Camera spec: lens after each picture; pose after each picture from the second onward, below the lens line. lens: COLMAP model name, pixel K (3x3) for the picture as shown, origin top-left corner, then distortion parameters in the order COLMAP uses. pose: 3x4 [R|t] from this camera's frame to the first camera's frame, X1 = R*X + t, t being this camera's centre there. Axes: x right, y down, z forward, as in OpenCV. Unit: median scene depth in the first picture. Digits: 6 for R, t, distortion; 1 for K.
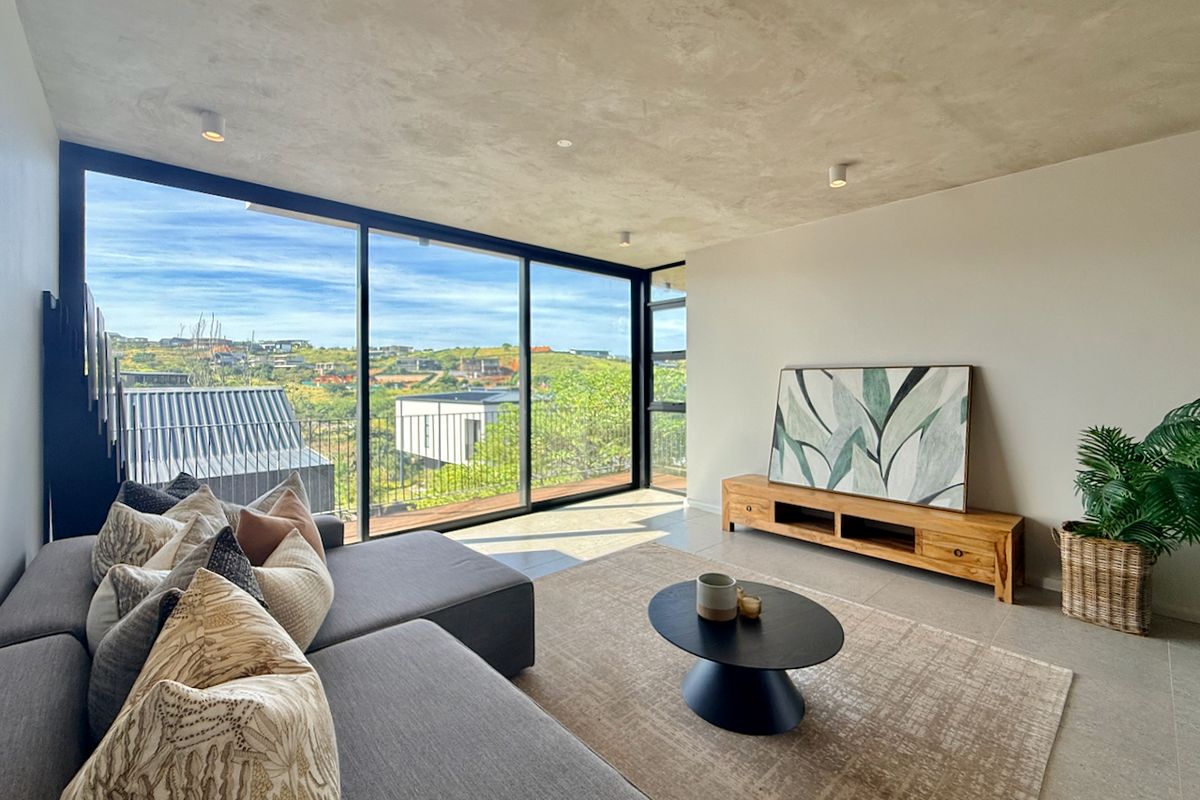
lens RADIAL K [[515.5, 0, 612.5], [0, 515.5, 382.3], [0, 0, 1]] dist [0.002325, 0.000304]
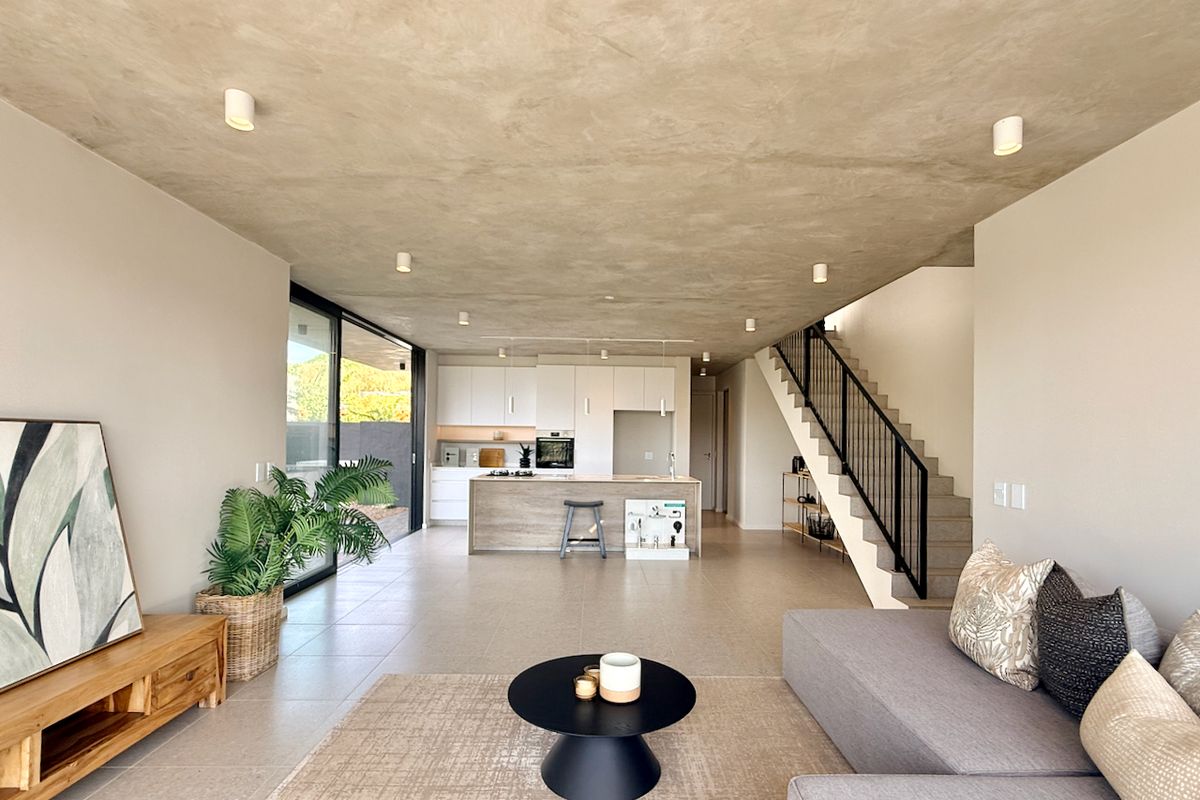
lens RADIAL K [[569.7, 0, 601.4], [0, 569.7, 433.5], [0, 0, 1]] dist [-0.001368, -0.000291]
pose [[-0.730087, -0.002648, 0.683349, -0.350977], [-0.011912, 0.999890, -0.008852, -0.022208], [-0.683251, -0.014603, -0.730038, 1.269636]]
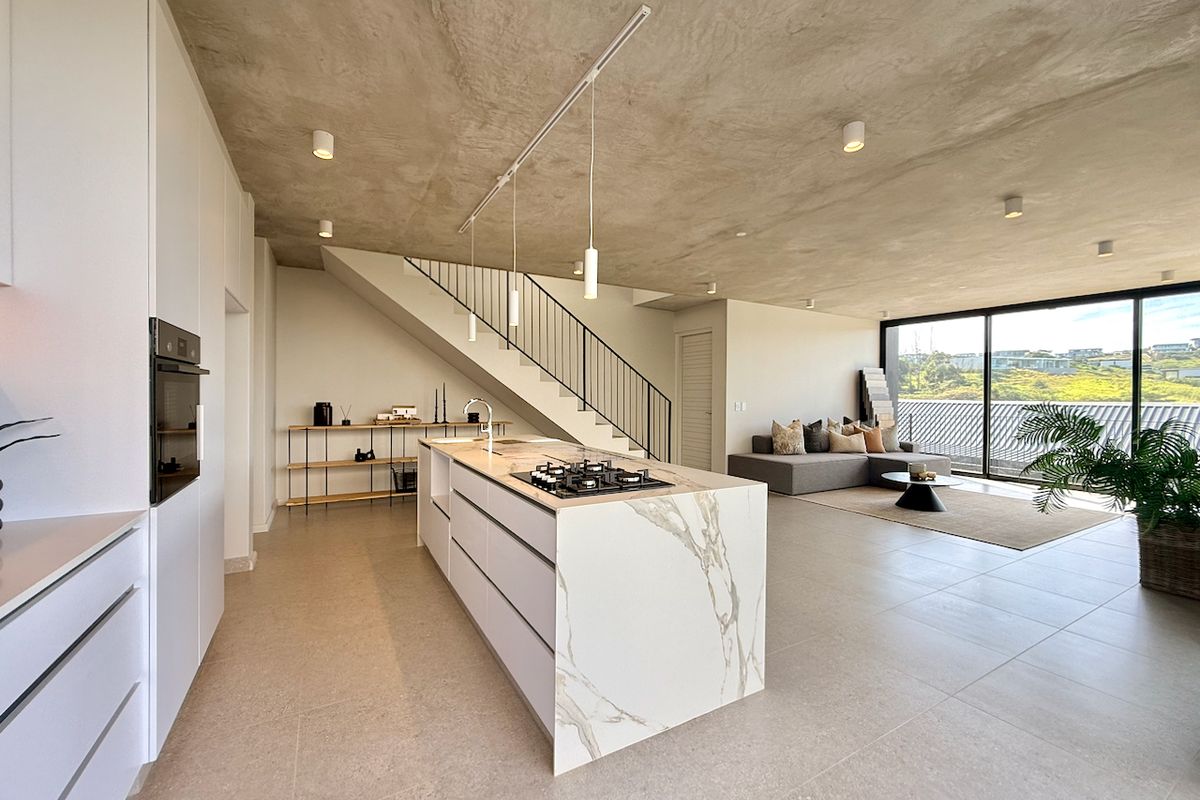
lens RADIAL K [[473.4, 0, 594.3], [0, 473.4, 394.7], [0, 0, 1]] dist [0.001314, 0.000044]
pose [[-0.247433, 0.005722, -0.968888, 2.180899], [-0.010605, 0.999907, 0.008614, -0.000812], [0.968847, 0.012407, -0.247349, -0.044315]]
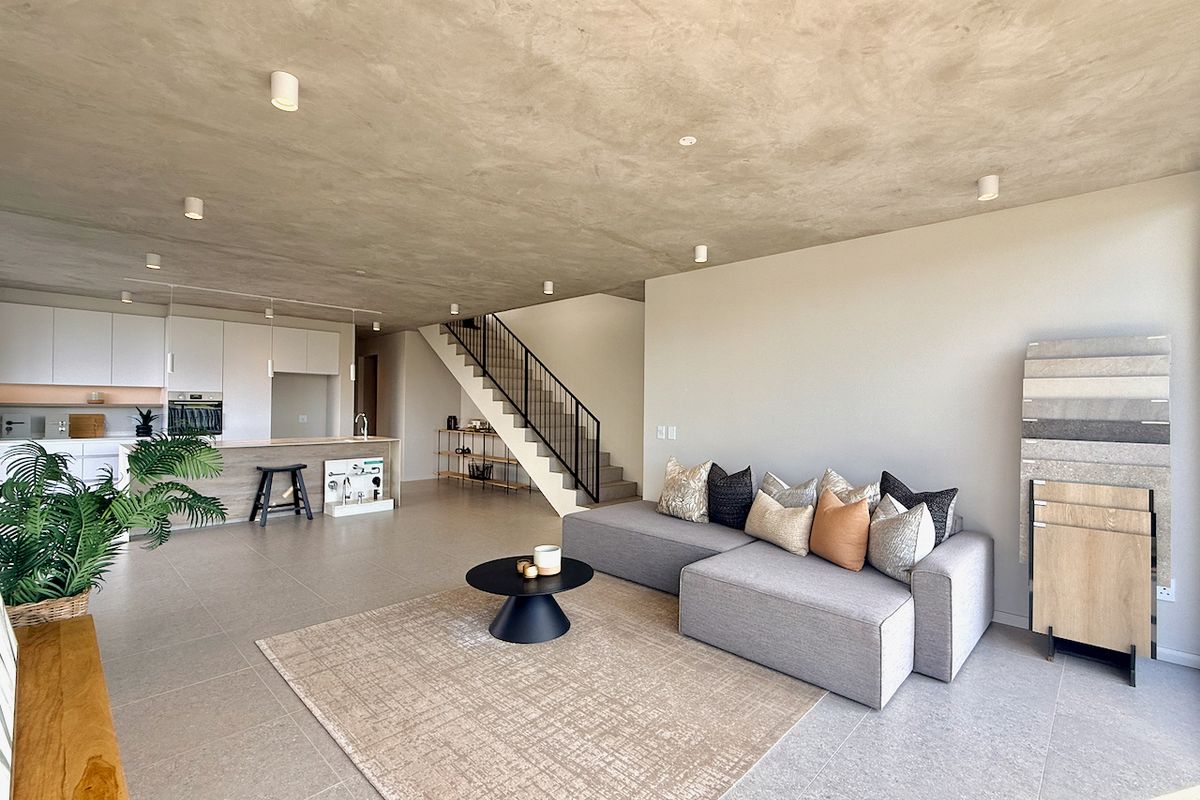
lens RADIAL K [[538.8, 0, 595.6], [0, 538.8, 403.3], [0, 0, 1]] dist [0.000978, -0.000057]
pose [[-0.999646, -0.008463, -0.025216, 0.075302], [-0.008406, 0.999962, -0.002370, -0.020382], [0.025236, -0.002157, -0.999679, 1.782235]]
